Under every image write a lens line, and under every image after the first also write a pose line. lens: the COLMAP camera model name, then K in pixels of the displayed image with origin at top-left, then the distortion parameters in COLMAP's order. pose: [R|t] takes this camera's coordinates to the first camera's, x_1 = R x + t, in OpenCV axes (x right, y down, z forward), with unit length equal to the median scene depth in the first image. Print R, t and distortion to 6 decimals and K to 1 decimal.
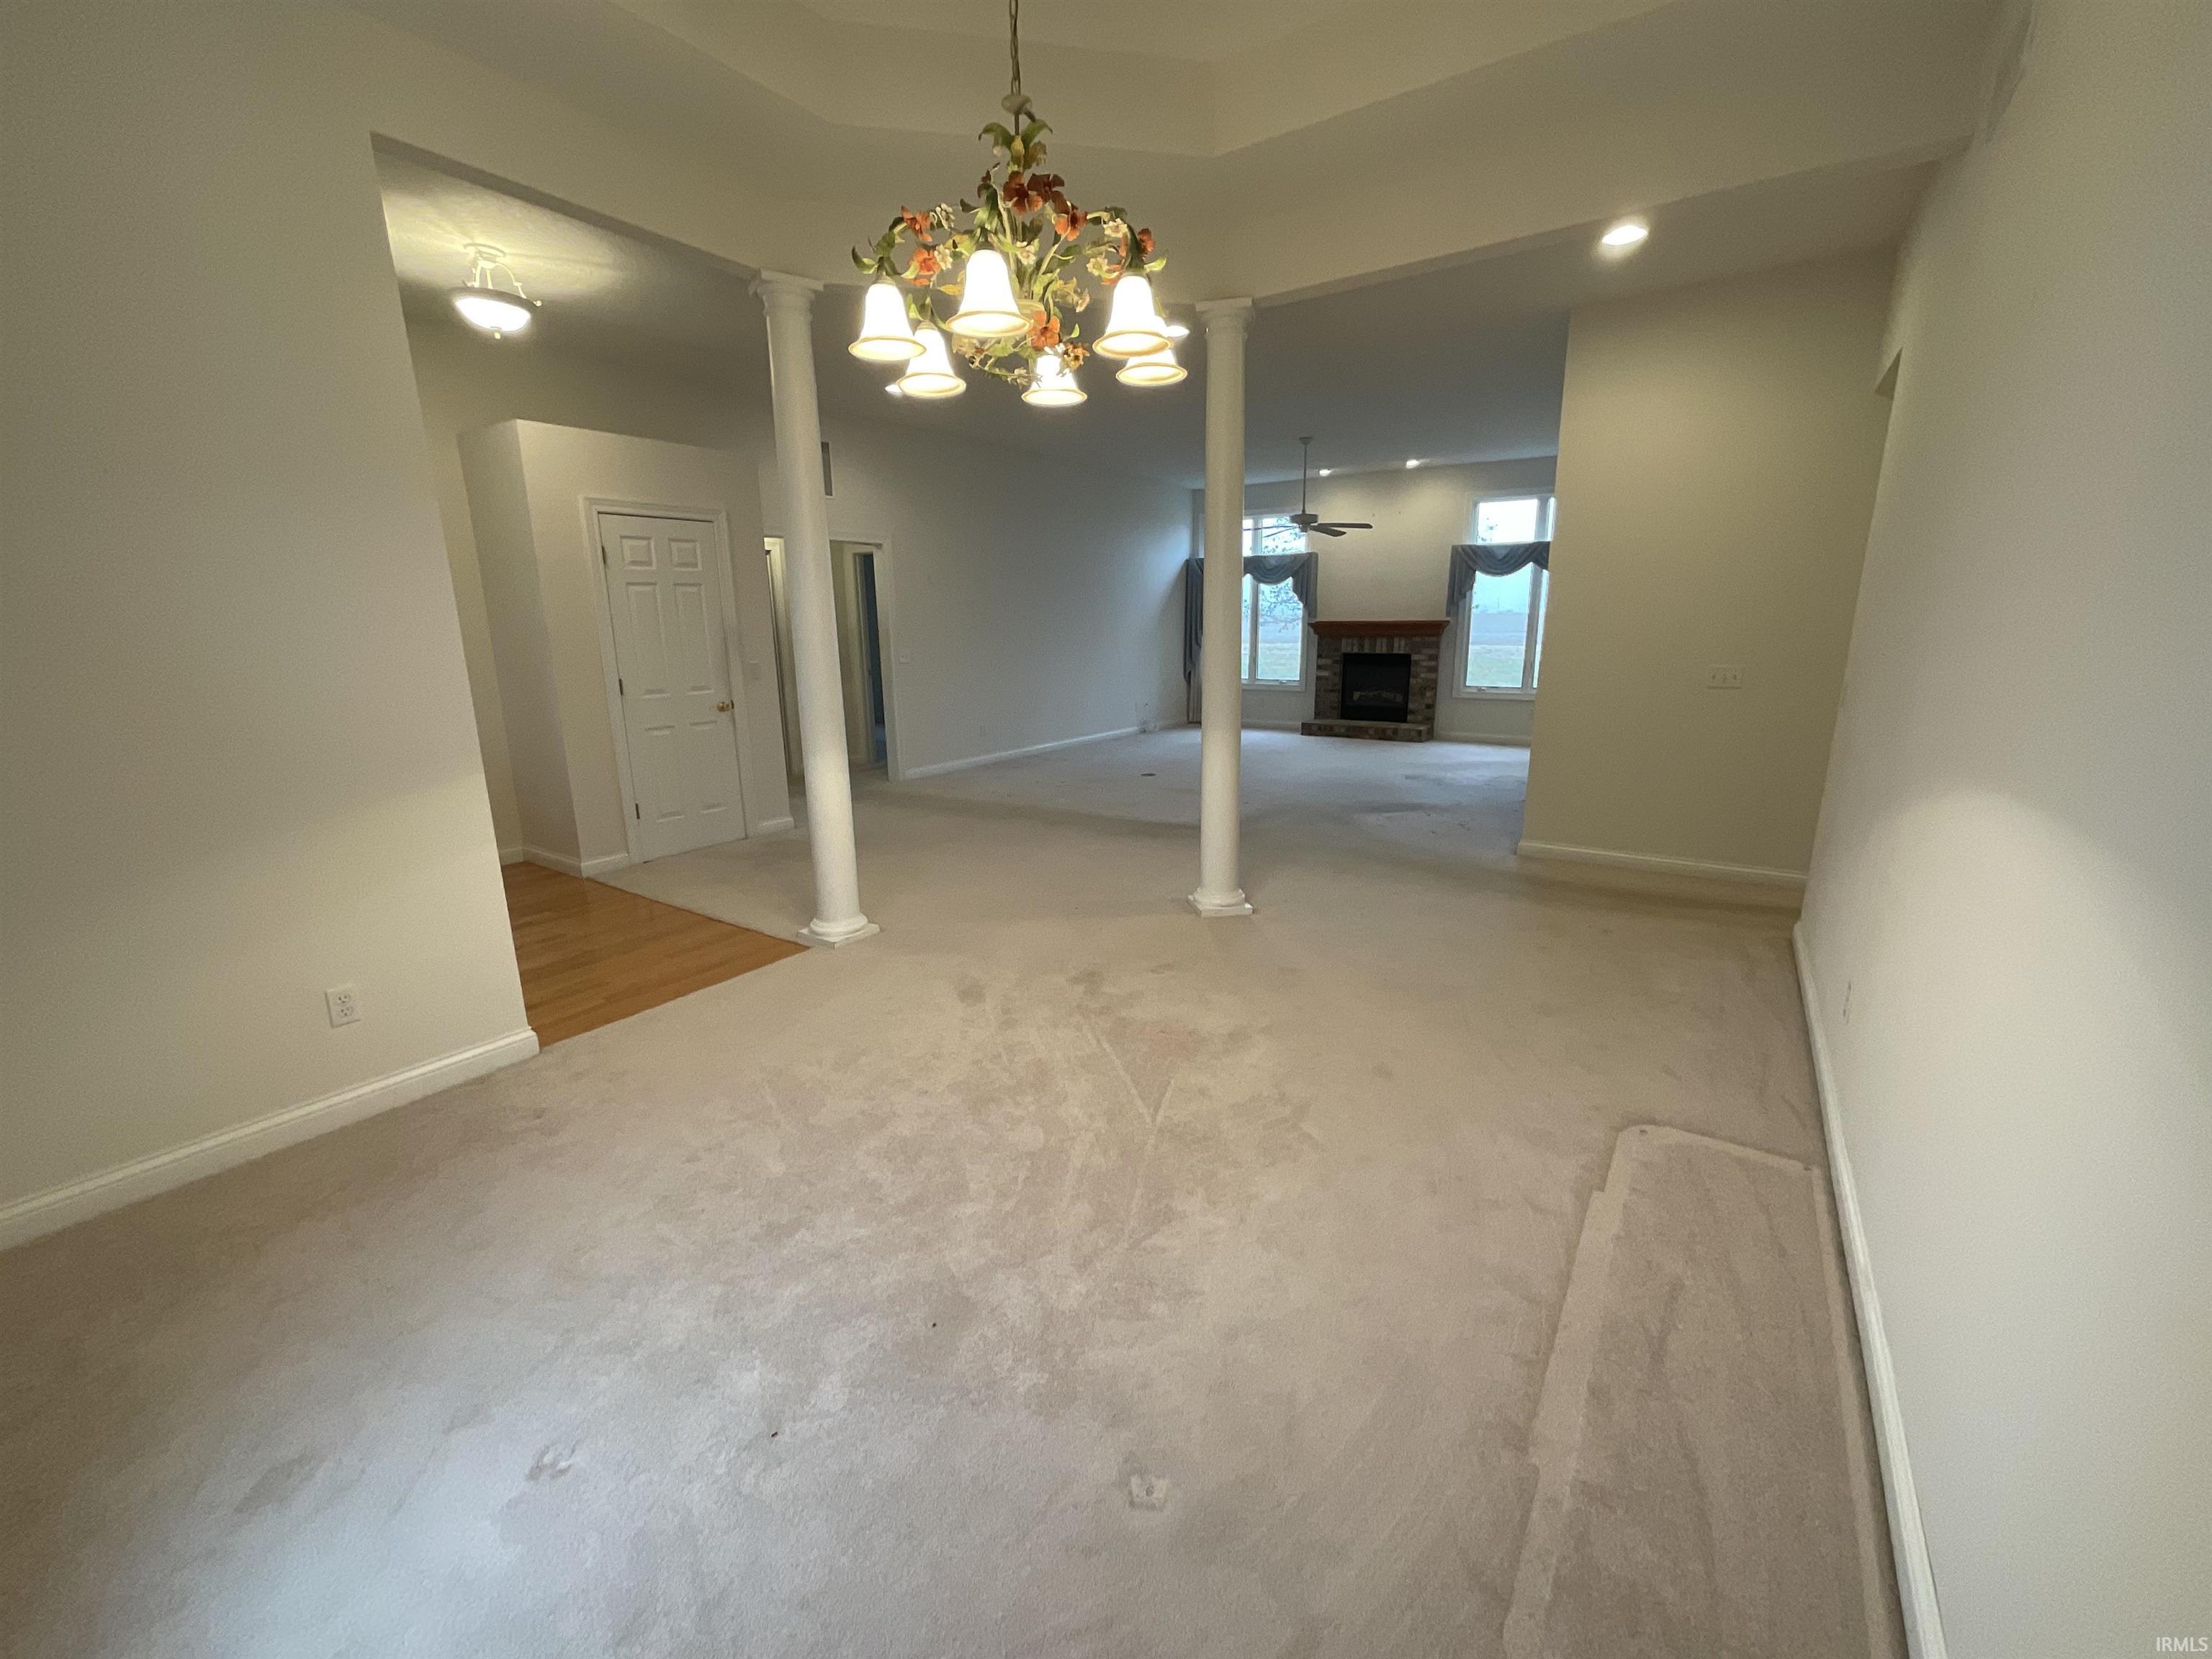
lens RADIAL K [[902.8, 0, 1102.1], [0, 902.8, 831.2], [0, 0, 1]] dist [0.012752, -0.000924]
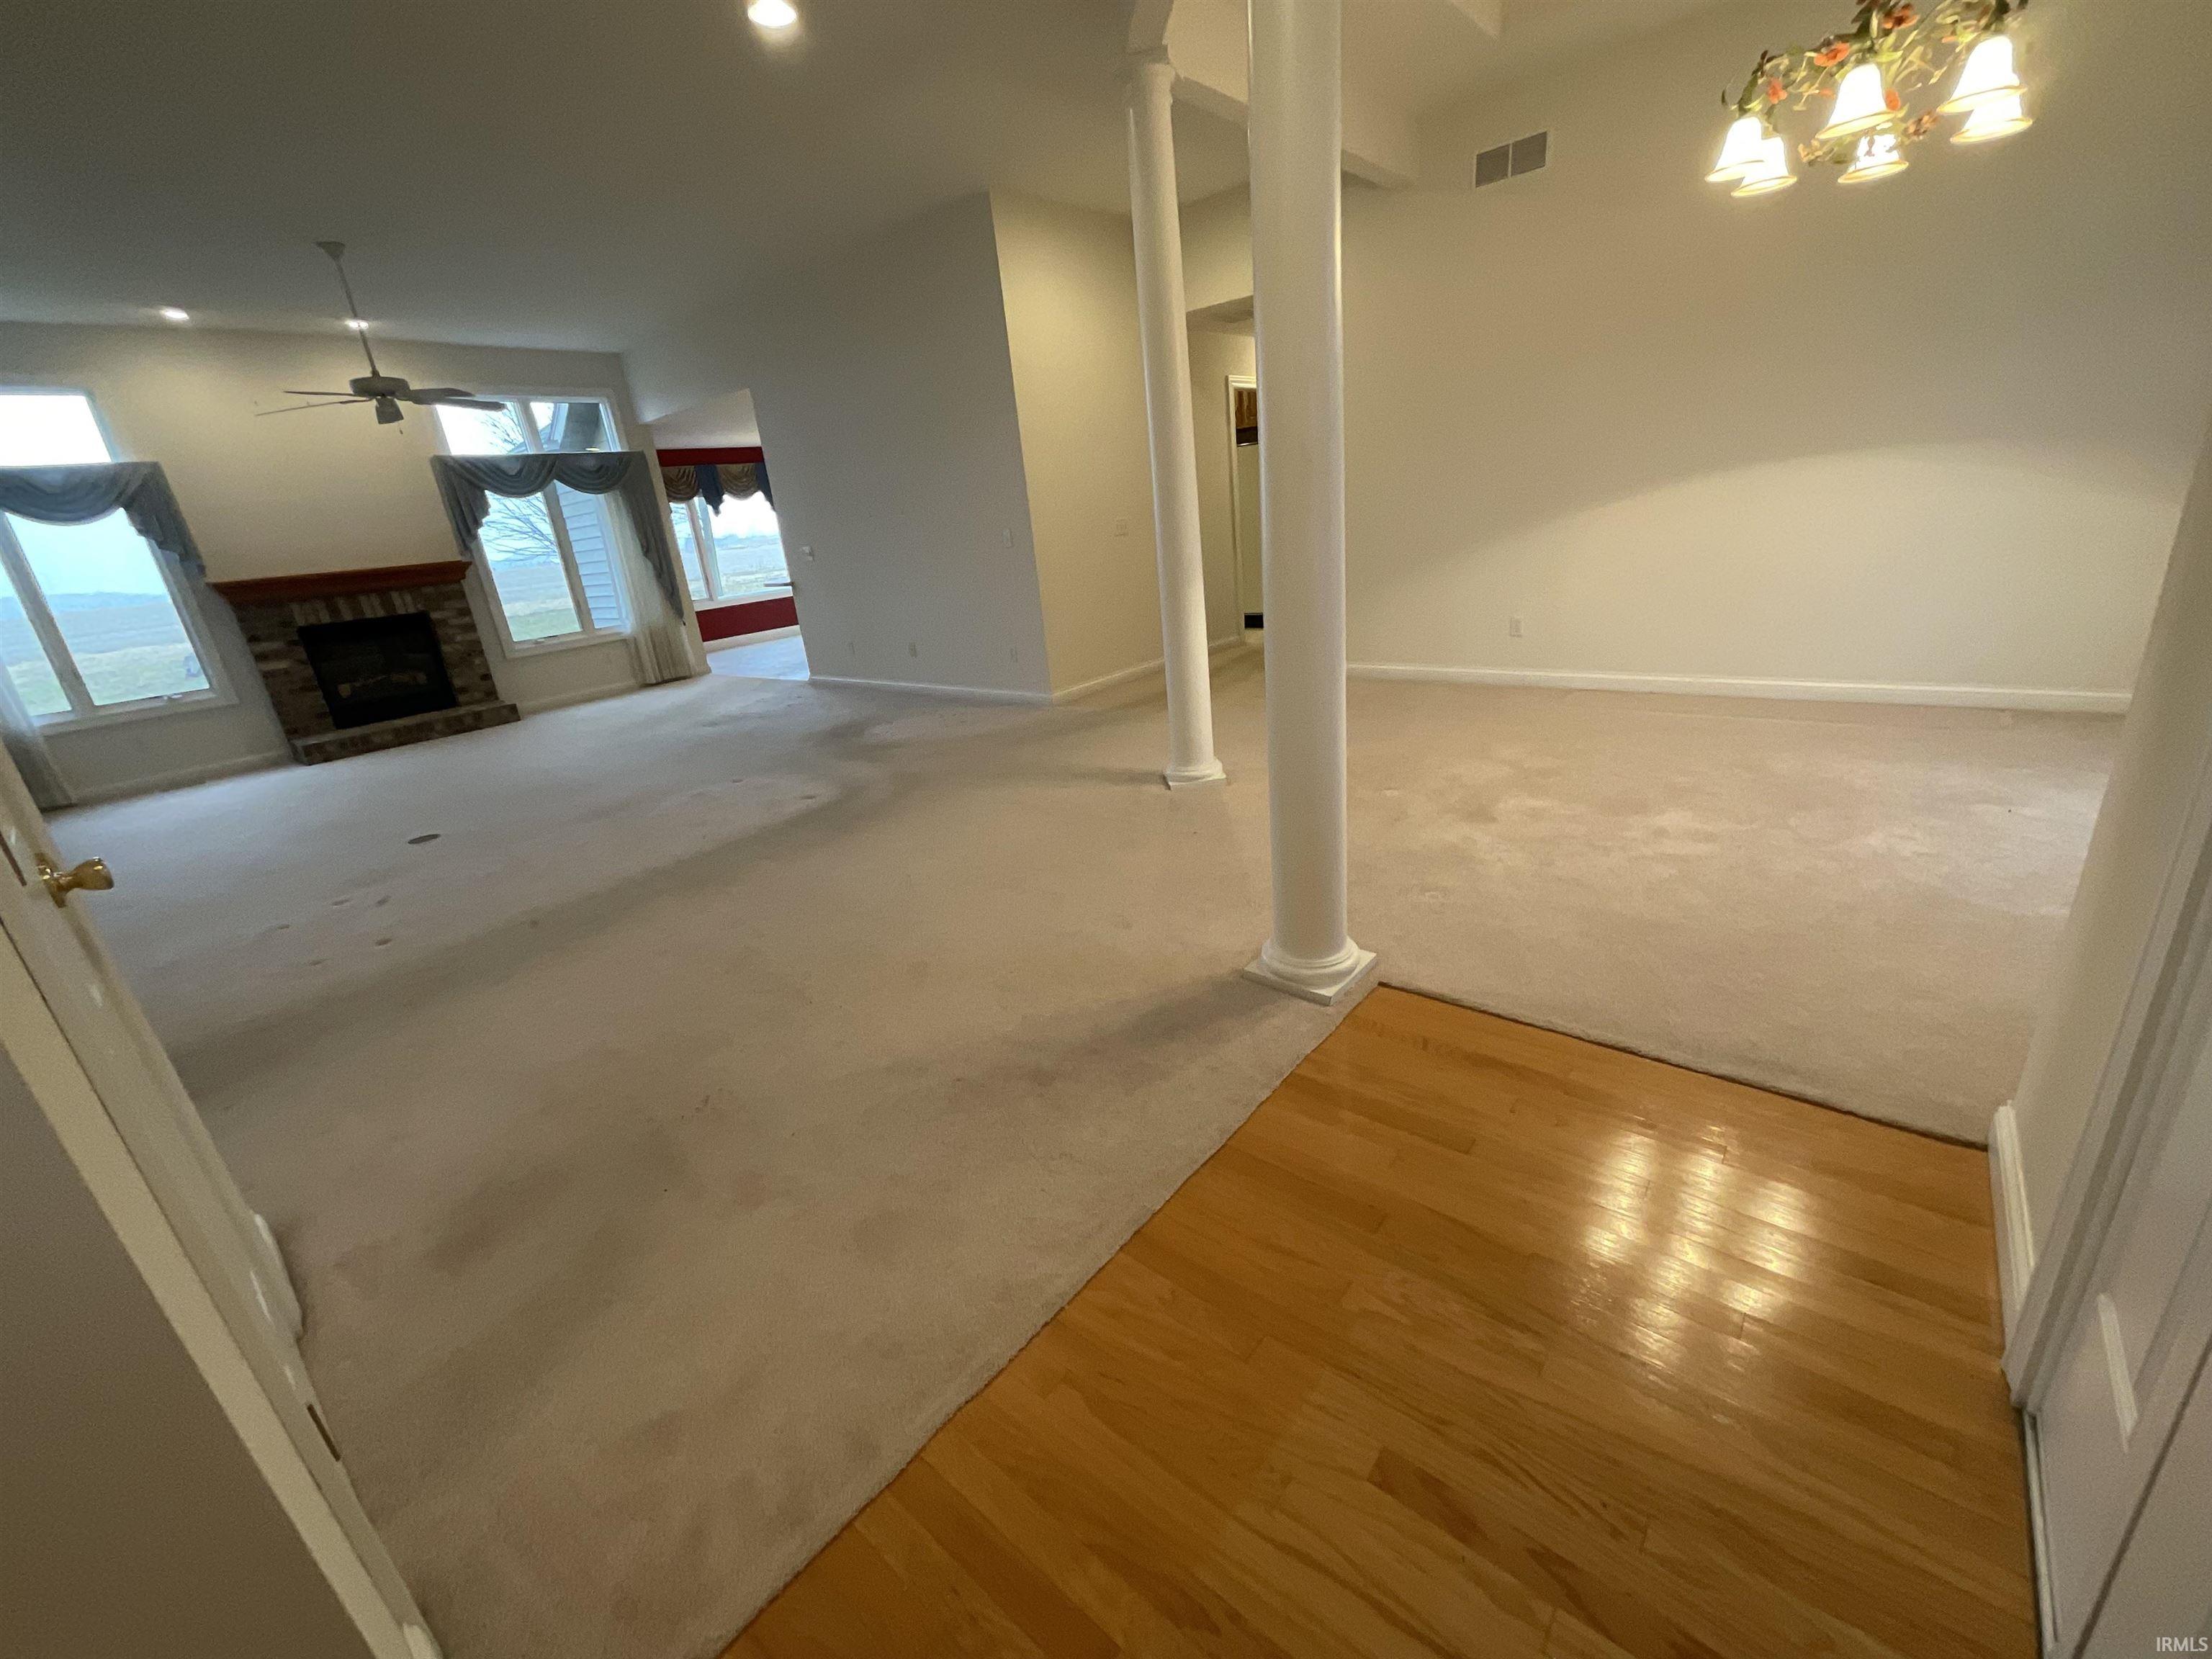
lens RADIAL K [[902.8, 0, 1110.3], [0, 902.8, 826.1], [0, 0, 1]] dist [0.012752, -0.000924]
pose [[0.109771, -0.329221, 0.937851, -0.328586], [0.326091, 0.903258, 0.278910, -0.066944], [-0.938944, 0.275208, 0.206508, 0.388603]]
